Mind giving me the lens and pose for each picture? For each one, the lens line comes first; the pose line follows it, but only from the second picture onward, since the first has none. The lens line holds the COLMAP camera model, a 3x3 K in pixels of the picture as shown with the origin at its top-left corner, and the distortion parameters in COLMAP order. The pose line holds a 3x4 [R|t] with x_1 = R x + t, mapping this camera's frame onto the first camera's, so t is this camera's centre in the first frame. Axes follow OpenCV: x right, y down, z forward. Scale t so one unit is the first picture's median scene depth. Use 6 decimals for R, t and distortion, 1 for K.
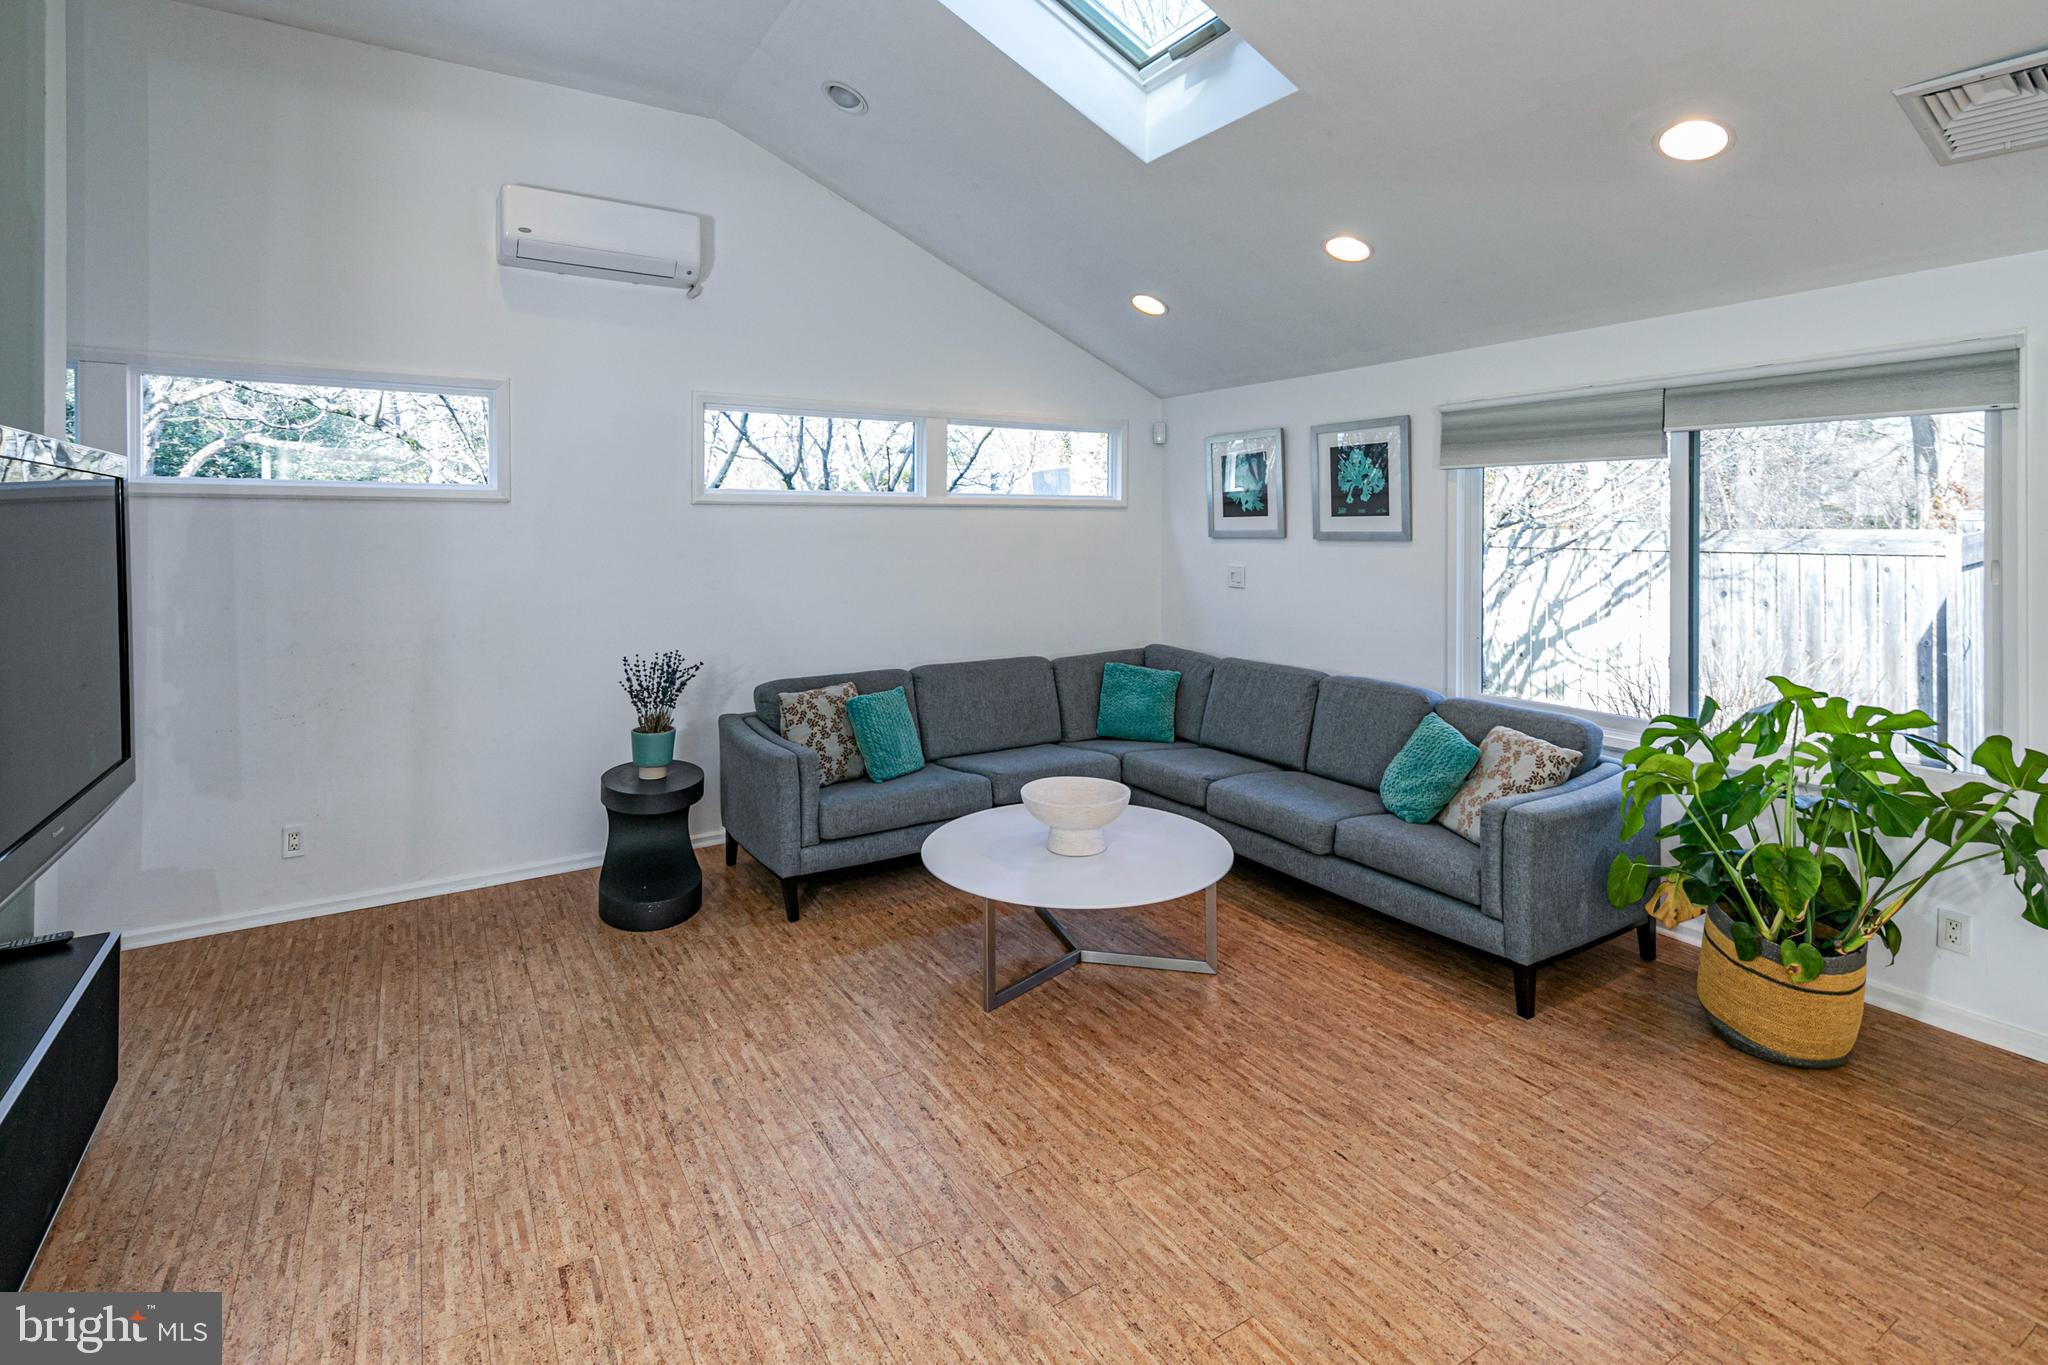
lens RADIAL K [[1004.8, 0, 1047.6], [0, 1004.8, 679.0], [0, 0, 1]] dist [0.032985, -0.009785]
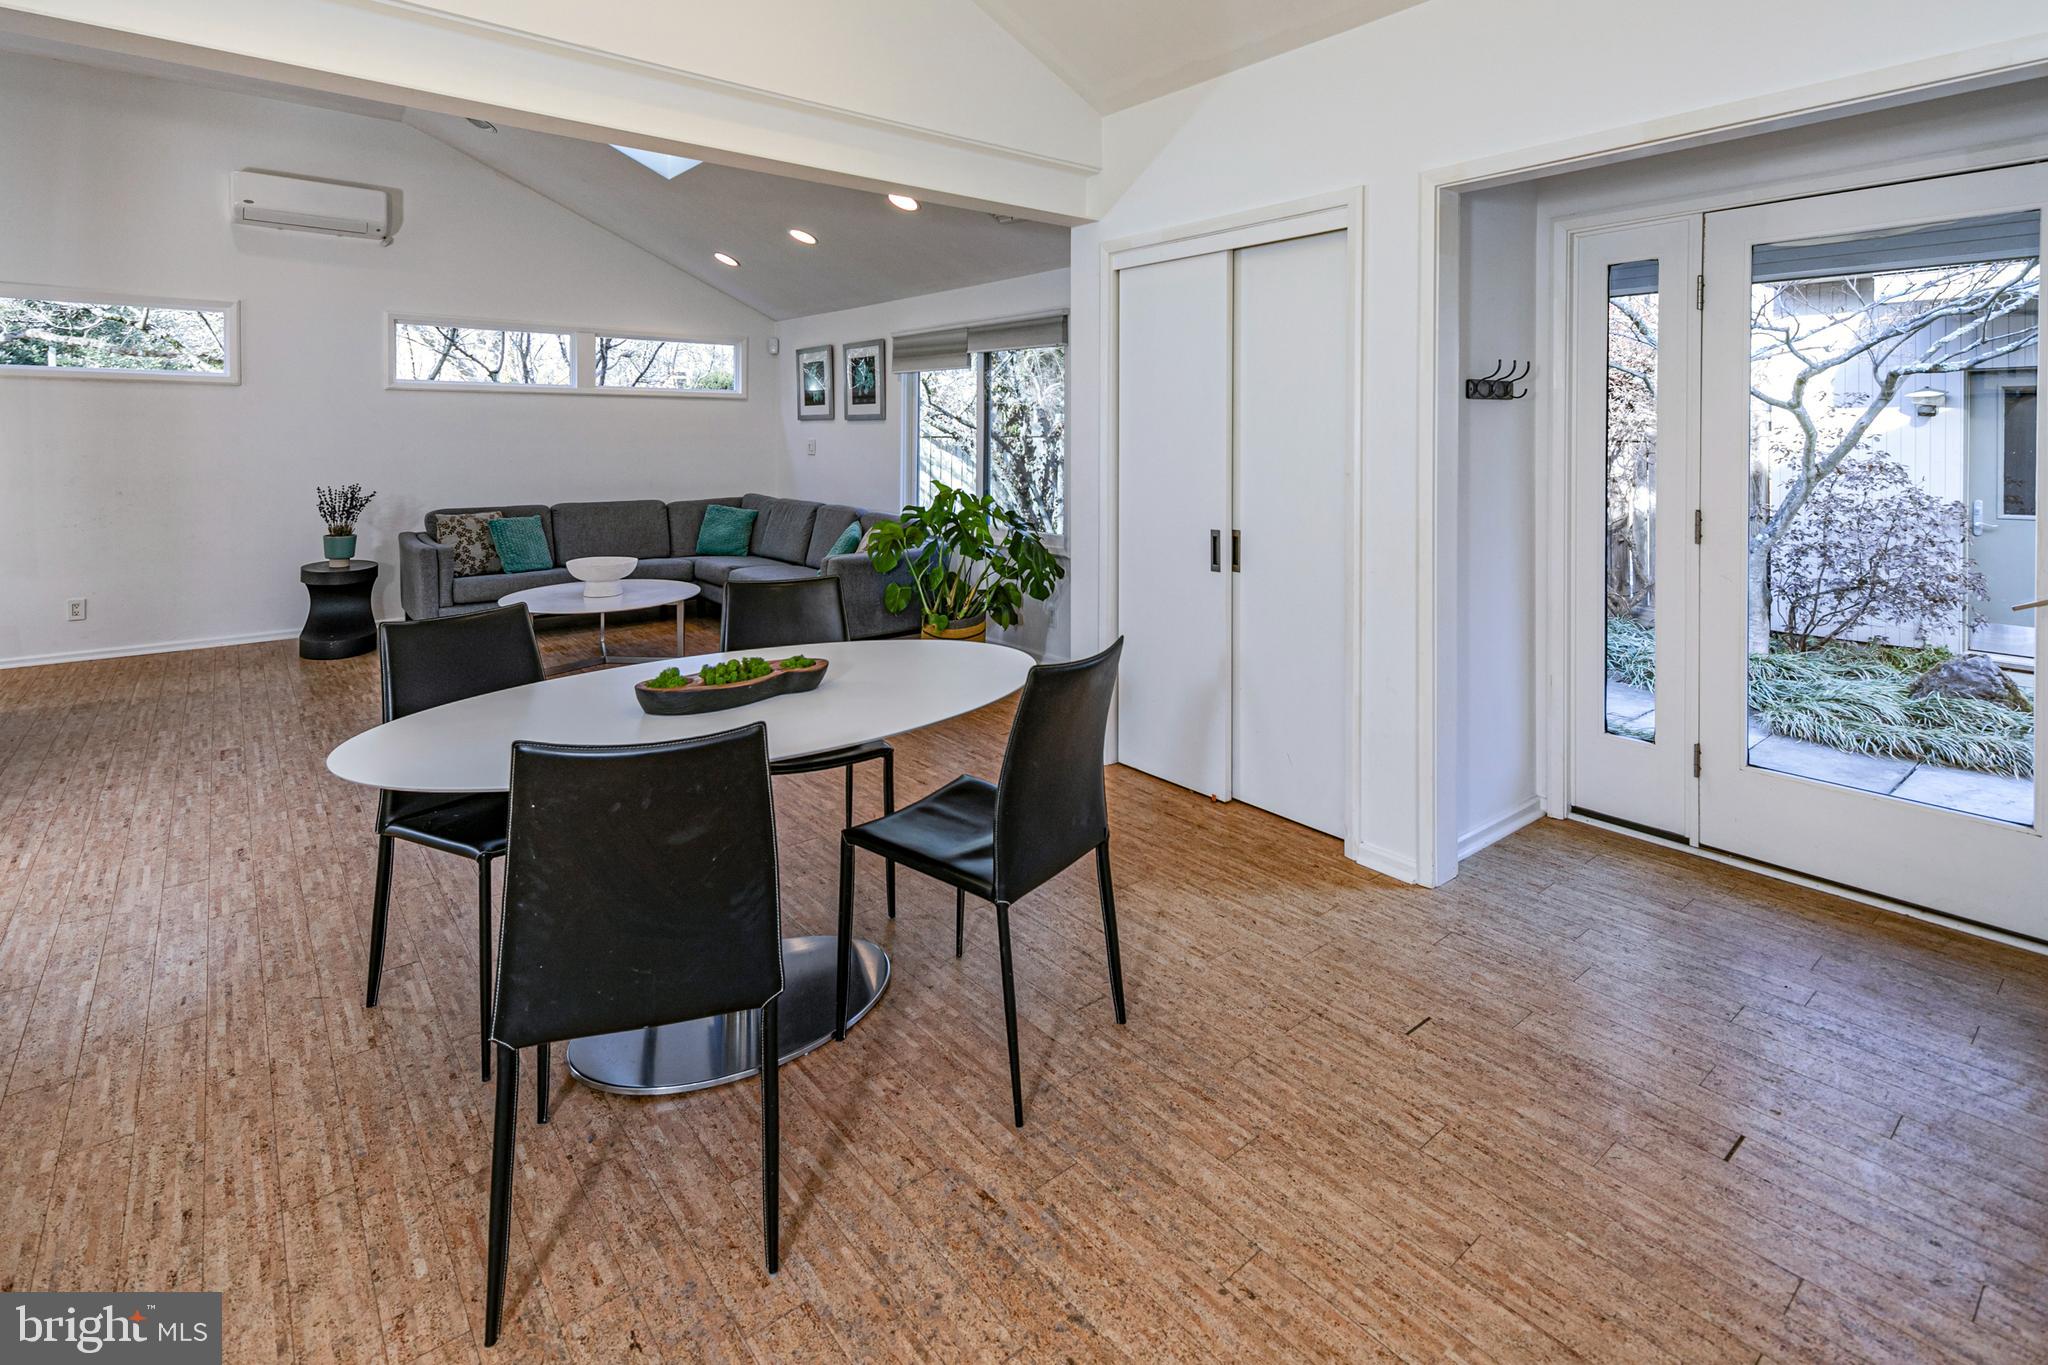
lens RADIAL K [[973.9, 0, 1018.6], [0, 973.9, 570.5], [0, 0, 1]] dist [0.029664, -0.009363]
pose [[0.992596, -0.011017, 0.120964, 0.373410], [0.012074, 0.999895, -0.008012, 0.107367], [-0.120863, 0.009413, 0.992625, -0.500058]]
